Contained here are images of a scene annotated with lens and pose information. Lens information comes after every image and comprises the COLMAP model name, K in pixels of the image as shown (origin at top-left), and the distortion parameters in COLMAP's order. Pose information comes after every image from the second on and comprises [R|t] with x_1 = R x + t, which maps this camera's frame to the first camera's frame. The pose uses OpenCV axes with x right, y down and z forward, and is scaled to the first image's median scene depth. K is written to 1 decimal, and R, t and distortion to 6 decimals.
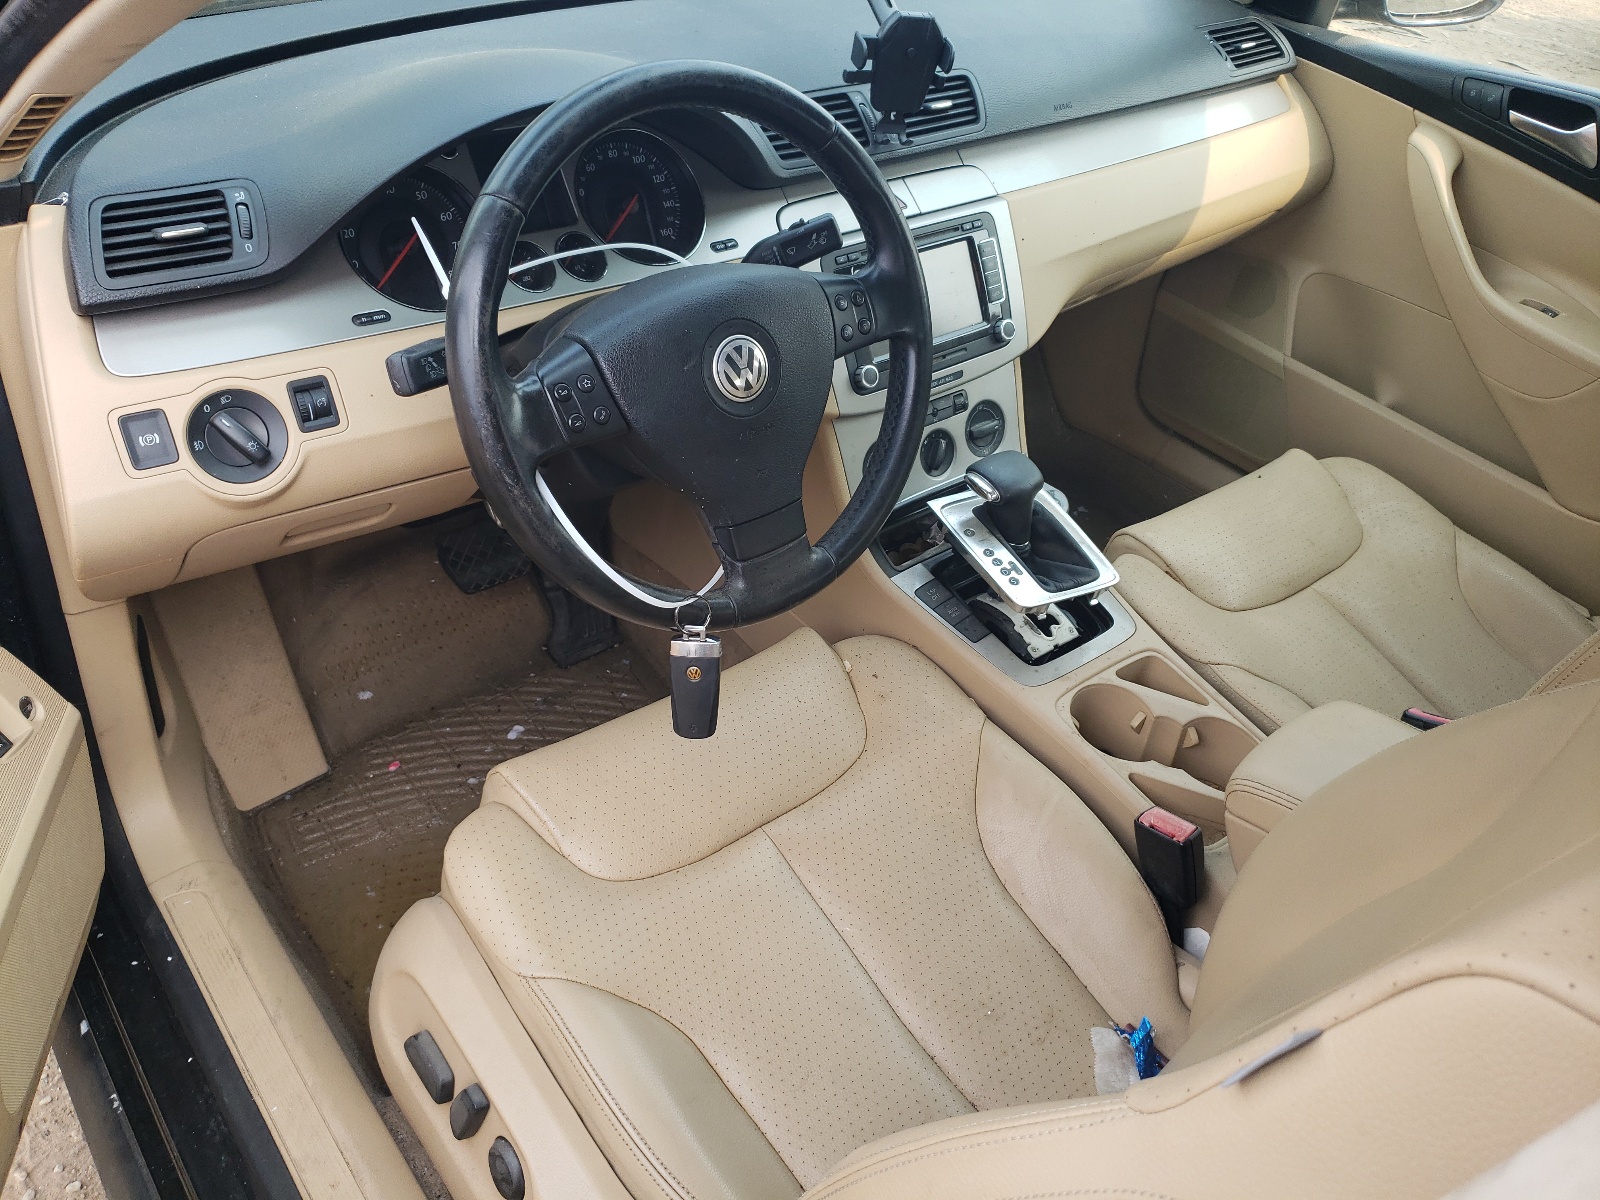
lens RADIAL K [[1225.4, 0, 800.0], [0, 1225.4, 600.0], [0, 0, 1]] dist [-0.000730, 0.001927]
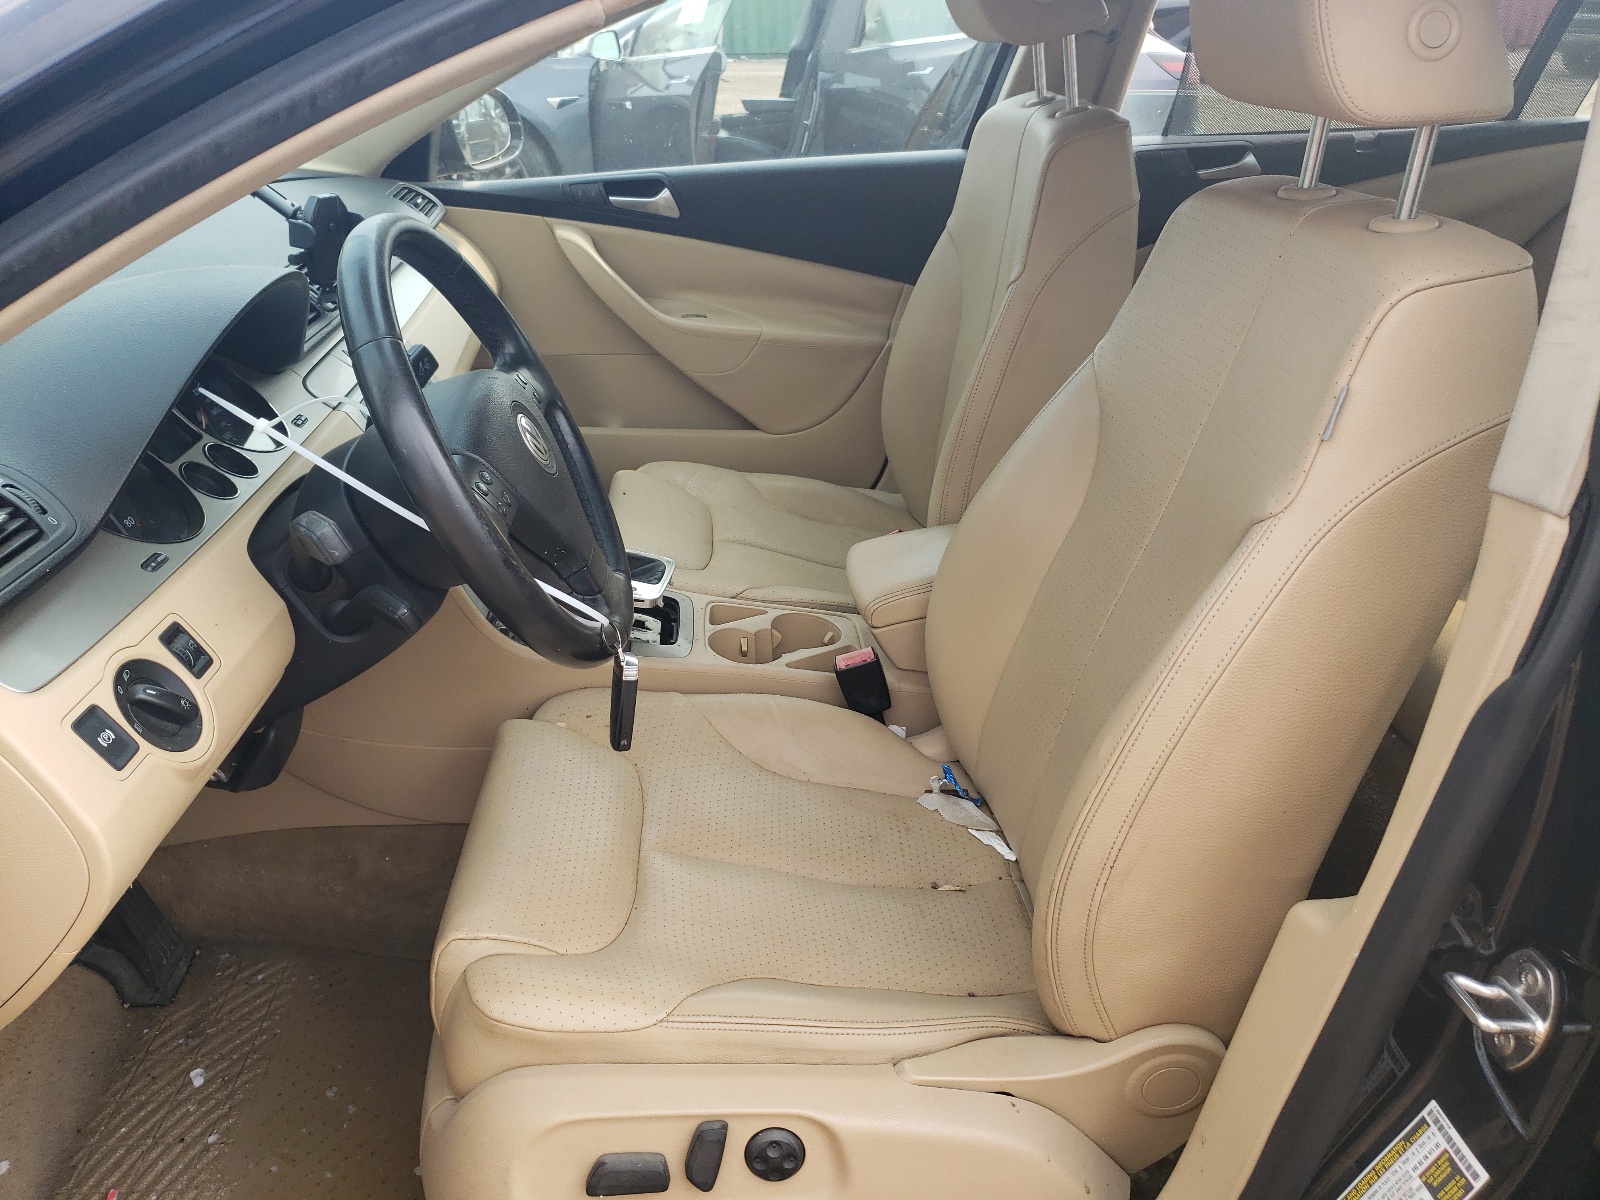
lens RADIAL K [[1183.4, 0, 800.0], [0, 1183.4, 600.0], [0, 0, 1]] dist [0.003649, -0.090804]
pose [[0.577544, -0.443378, 0.685463, -0.517874], [0.544964, 0.834570, 0.080660, -0.008955], [-0.607830, 0.326968, 0.723626, 0.055350]]
